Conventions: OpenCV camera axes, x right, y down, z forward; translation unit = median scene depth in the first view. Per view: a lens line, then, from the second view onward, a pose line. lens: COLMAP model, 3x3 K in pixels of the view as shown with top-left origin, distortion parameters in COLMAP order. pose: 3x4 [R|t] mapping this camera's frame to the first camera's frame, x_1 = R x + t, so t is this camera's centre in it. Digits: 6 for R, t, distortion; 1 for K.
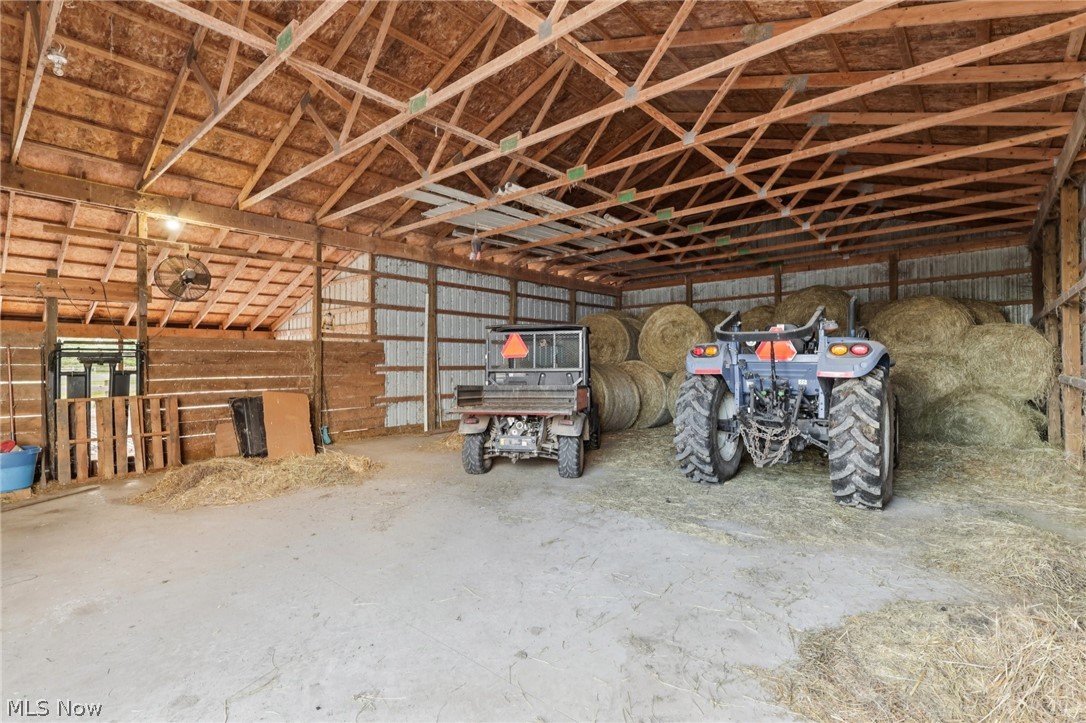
lens RADIAL K [[513.3, 0, 545.5], [0, 513.3, 355.4], [0, 0, 1]] dist [-0.009138, 0.001002]
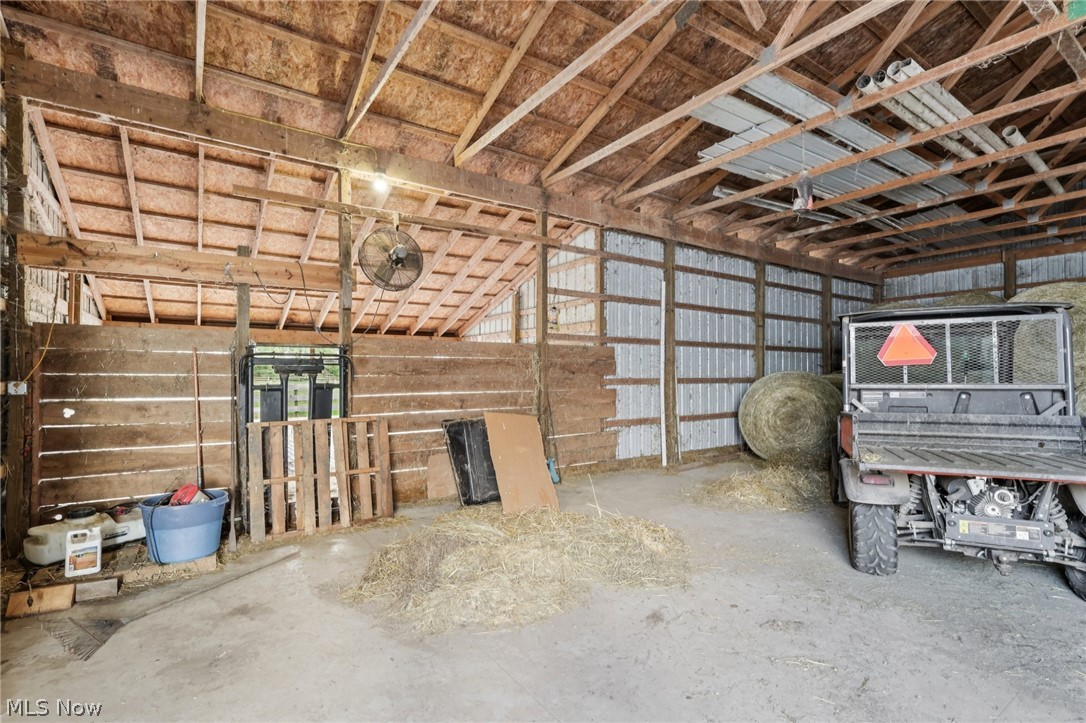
lens RADIAL K [[513.3, 0, 540.2], [0, 513.3, 368.8], [0, 0, 1]] dist [-0.009138, 0.001002]
pose [[0.966473, -0.000367, -0.256770, -0.293113], [0.001506, 0.999990, 0.004237, 0.005257], [0.256765, -0.004481, 0.966463, 0.318030]]
